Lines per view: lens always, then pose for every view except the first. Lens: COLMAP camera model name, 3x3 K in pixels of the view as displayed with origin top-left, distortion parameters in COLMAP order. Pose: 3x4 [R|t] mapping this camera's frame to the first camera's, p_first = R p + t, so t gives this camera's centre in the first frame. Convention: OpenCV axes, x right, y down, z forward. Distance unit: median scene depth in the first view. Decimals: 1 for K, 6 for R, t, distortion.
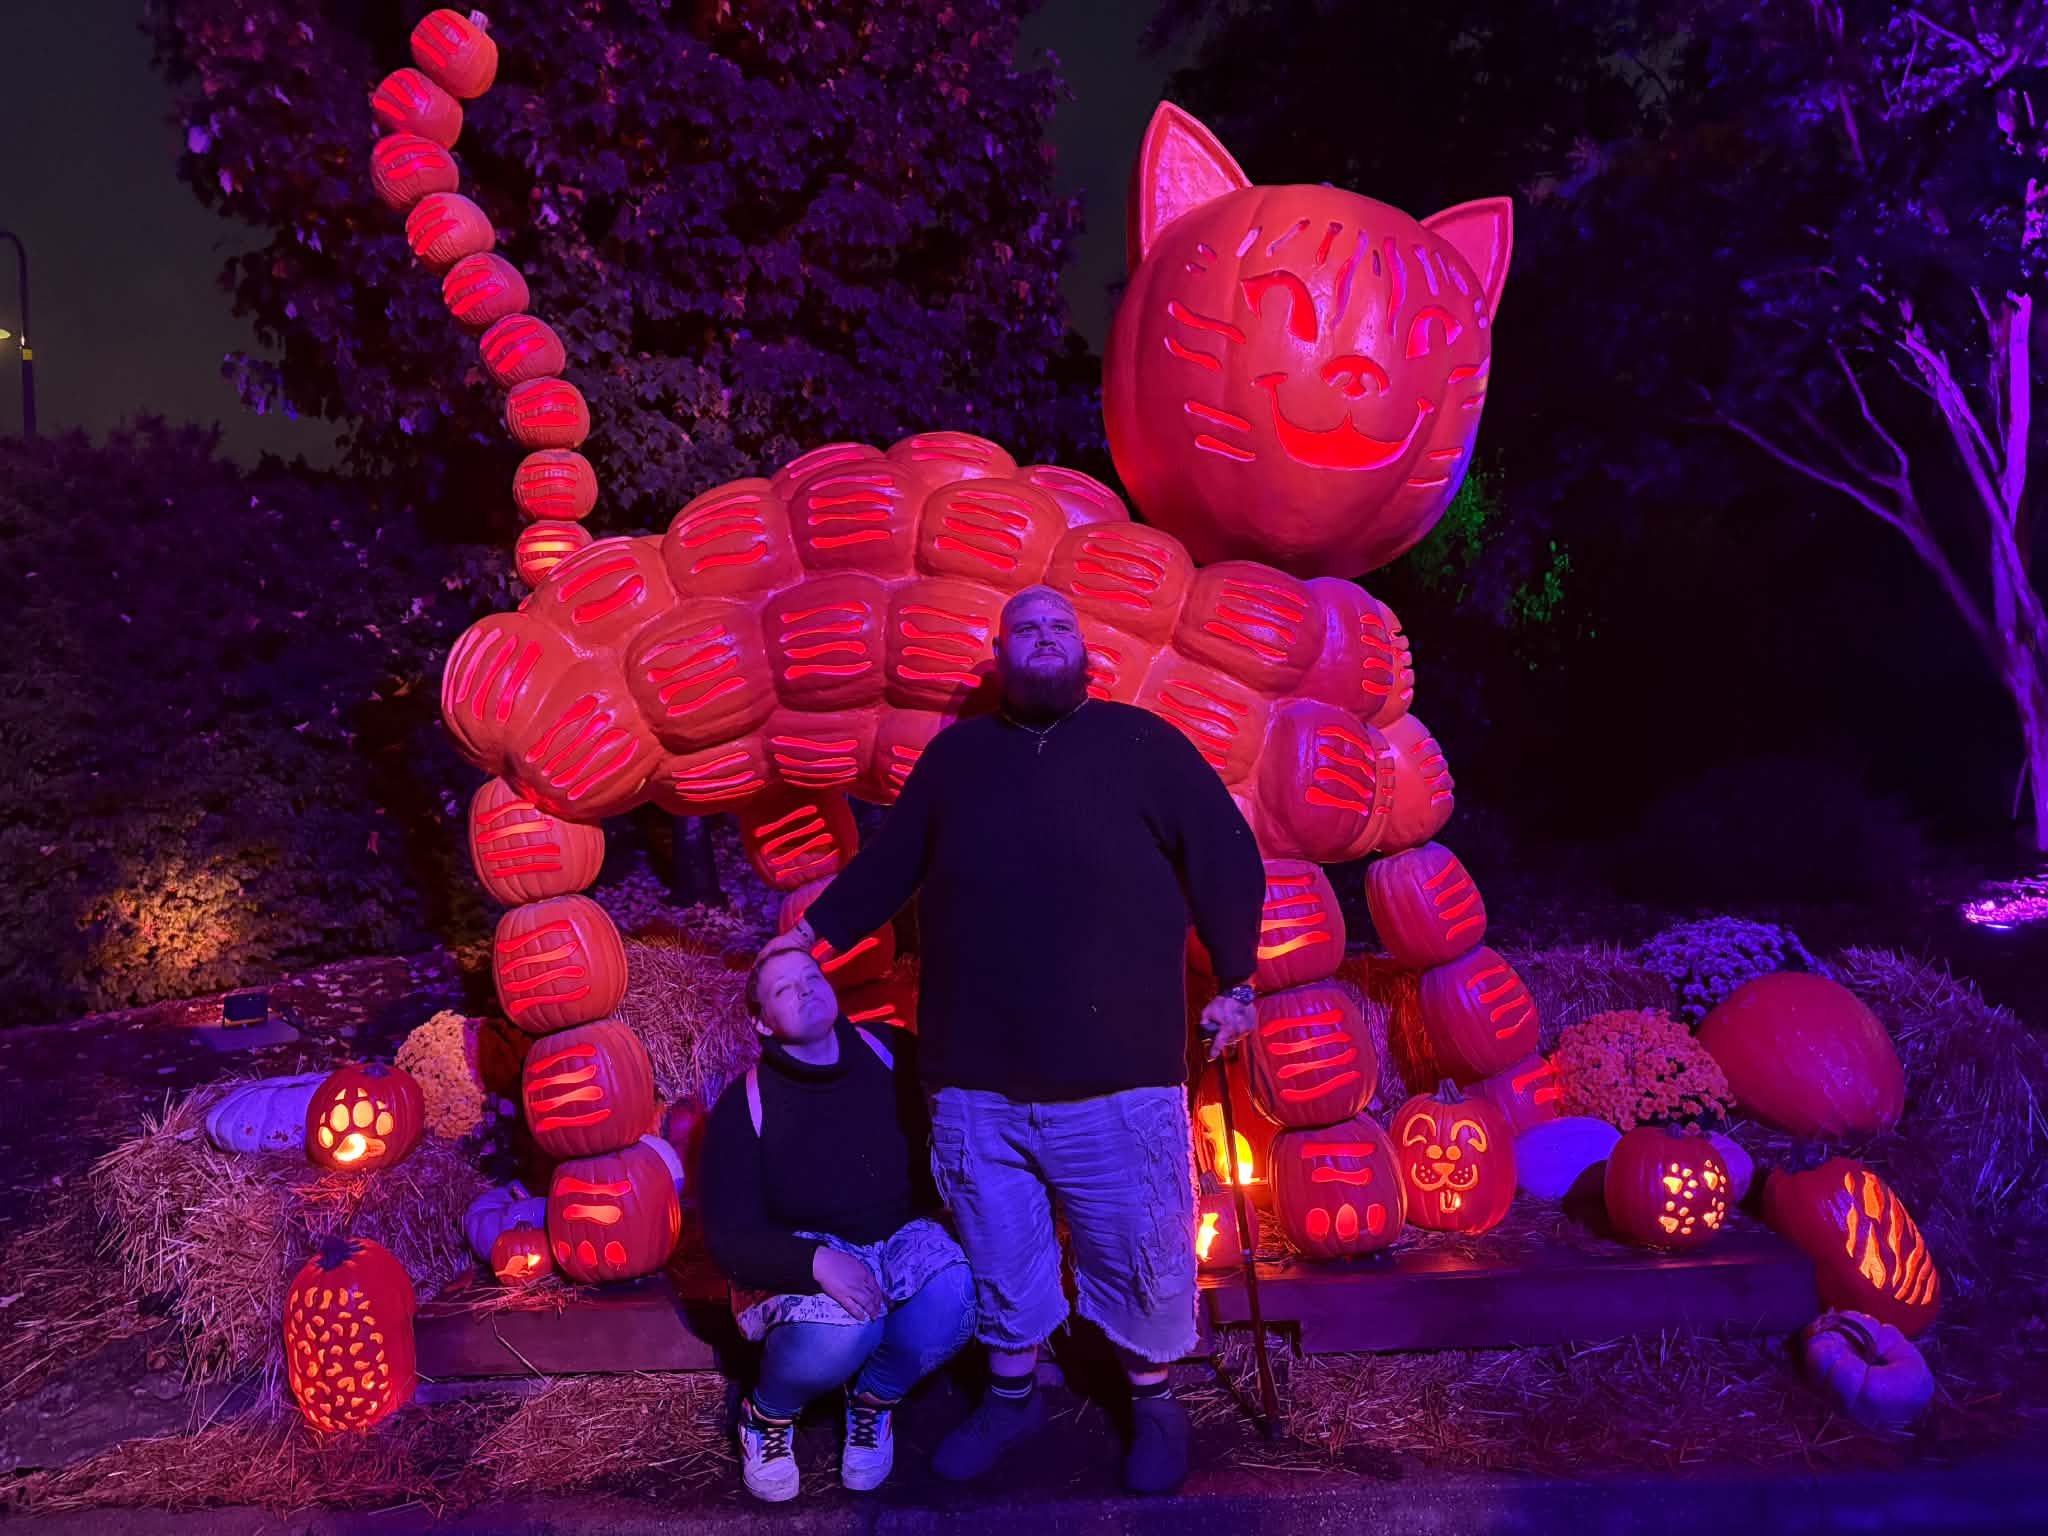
lens RADIAL K [[1637.0, 0, 1023.8], [0, 1637.0, 766.9], [0, 0, 1]] dist [0.012449, 0.007728]
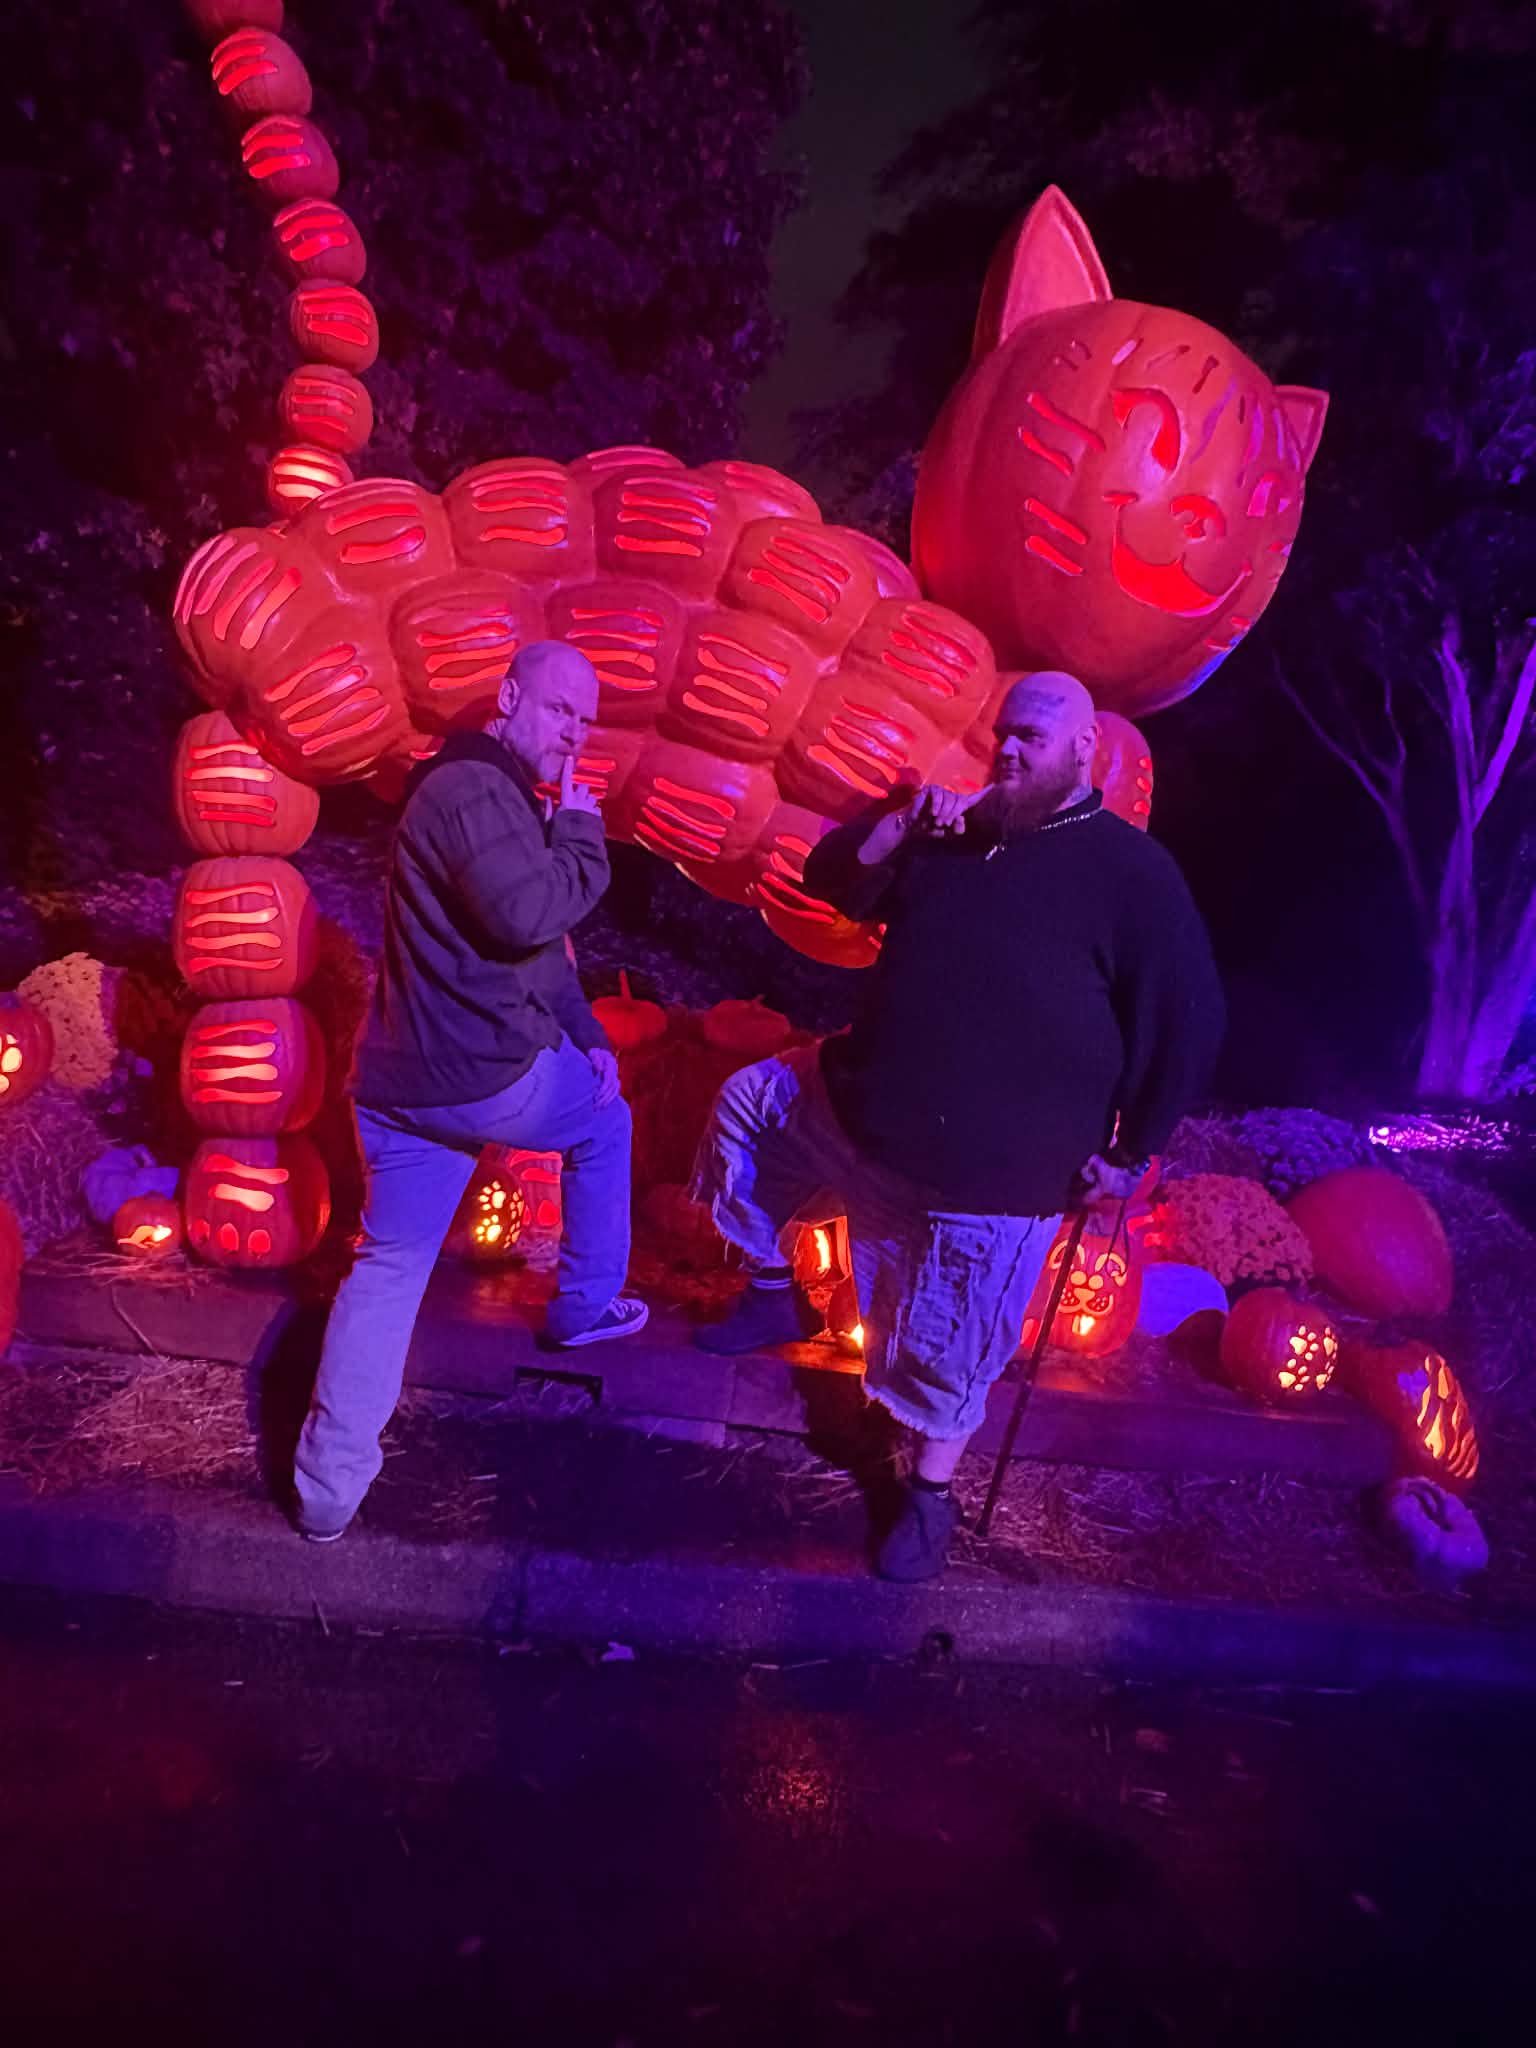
lens RADIAL K [[1411.1, 0, 769.2], [0, 1411.1, 1028.8], [0, 0, 1]] dist [-0.048730, 0.059443]
pose [[0.959268, 0.195989, 0.203455, -0.153841], [-0.216476, 0.972697, 0.083658, 0.046562], [-0.181504, -0.124294, 0.975504, 0.176649]]
